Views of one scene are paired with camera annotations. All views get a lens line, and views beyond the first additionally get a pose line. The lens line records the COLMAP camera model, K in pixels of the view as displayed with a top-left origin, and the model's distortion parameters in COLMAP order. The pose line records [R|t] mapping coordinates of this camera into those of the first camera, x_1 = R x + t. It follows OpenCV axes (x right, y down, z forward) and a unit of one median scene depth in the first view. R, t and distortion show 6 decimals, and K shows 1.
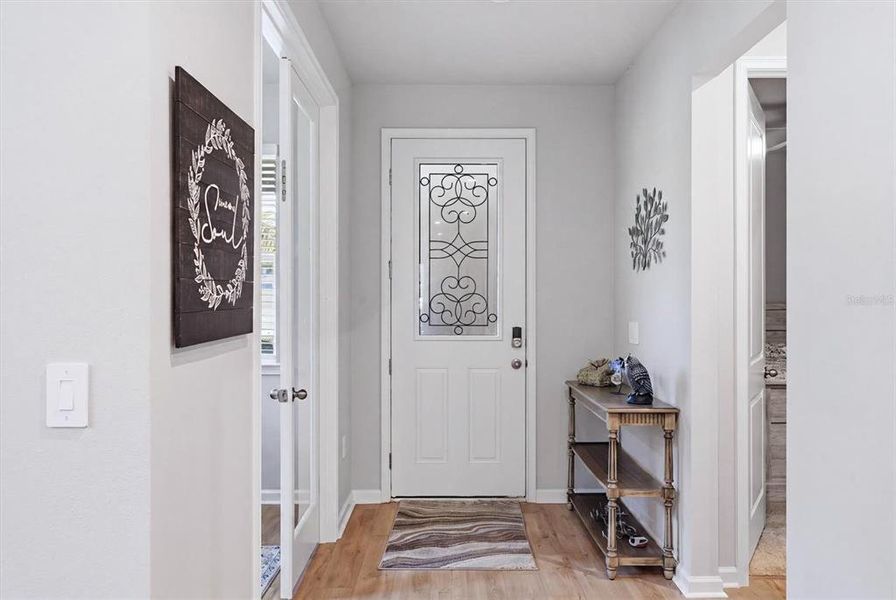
lens RADIAL K [[683.3, 0, 448.0], [0, 683.3, 300.0], [0, 0, 1]] dist [-0.005307, -0.002311]
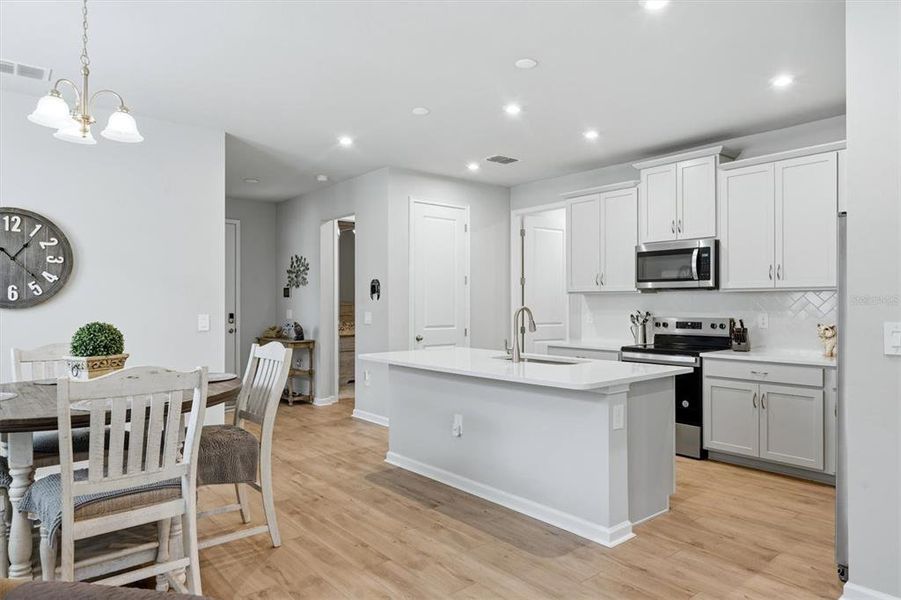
lens RADIAL K [[569.9, 0, 450.5], [0, 569.9, 300.0], [0, 0, 1]] dist [0.002826, 0.000802]
pose [[0.774627, 0.003949, 0.632406, -0.586903], [-0.001536, 0.999989, -0.004363, 0.006553], [-0.632417, 0.002409, 0.774624, -0.951433]]
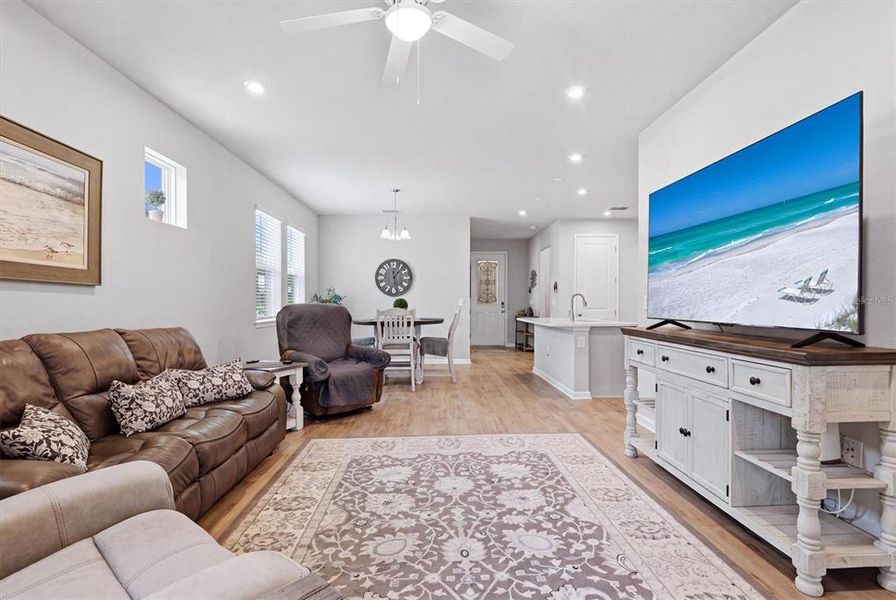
lens RADIAL K [[443.0, 0, 448.0], [0, 443.0, 300.0], [0, 0, 1]] dist [-0.001352, -0.000373]
pose [[0.999651, 0.001958, 0.026347, -0.335599], [-0.001856, 0.999991, -0.003906, 0.045980], [-0.026355, 0.003856, 0.999645, -1.839909]]
